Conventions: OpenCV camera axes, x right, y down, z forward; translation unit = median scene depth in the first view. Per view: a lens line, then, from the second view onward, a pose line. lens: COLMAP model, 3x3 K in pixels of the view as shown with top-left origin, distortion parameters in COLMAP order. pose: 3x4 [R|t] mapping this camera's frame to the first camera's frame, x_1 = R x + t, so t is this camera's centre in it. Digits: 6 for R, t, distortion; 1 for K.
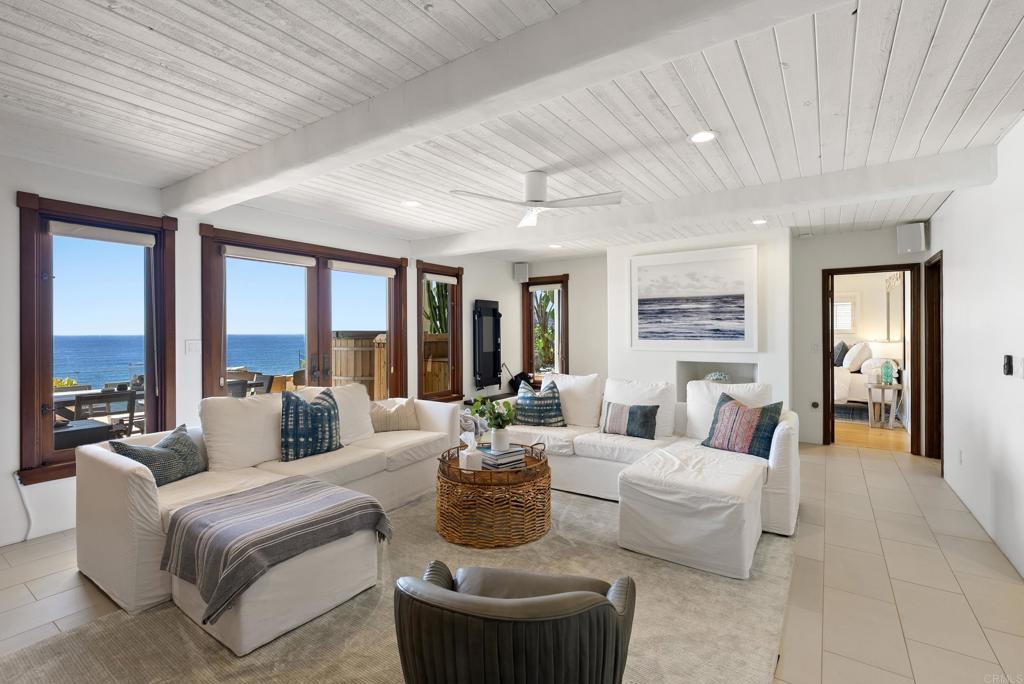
lens RADIAL K [[465.0, 0, 514.5], [0, 465.0, 340.2], [0, 0, 1]] dist [-0.005593, 0.000737]
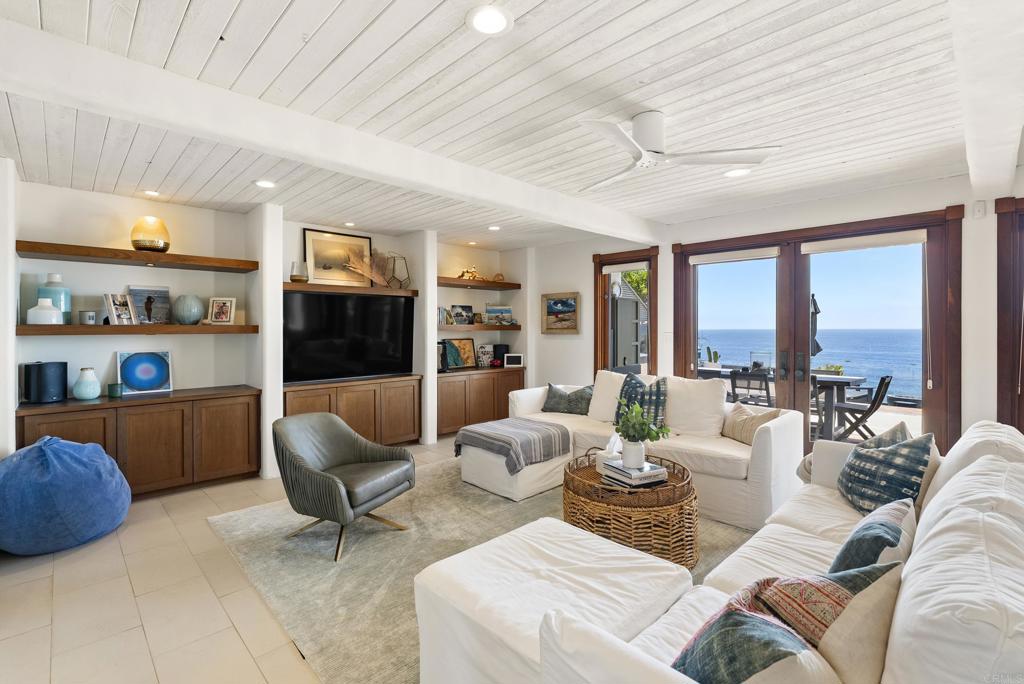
lens RADIAL K [[465.0, 0, 506.2], [0, 465.0, 332.7], [0, 0, 1]] dist [-0.005593, 0.000737]
pose [[-0.207901, 0.011855, -0.978078, 0.683572], [-0.014339, 0.999782, 0.015166, -0.013370], [0.978045, 0.017177, -0.207685, 0.771132]]
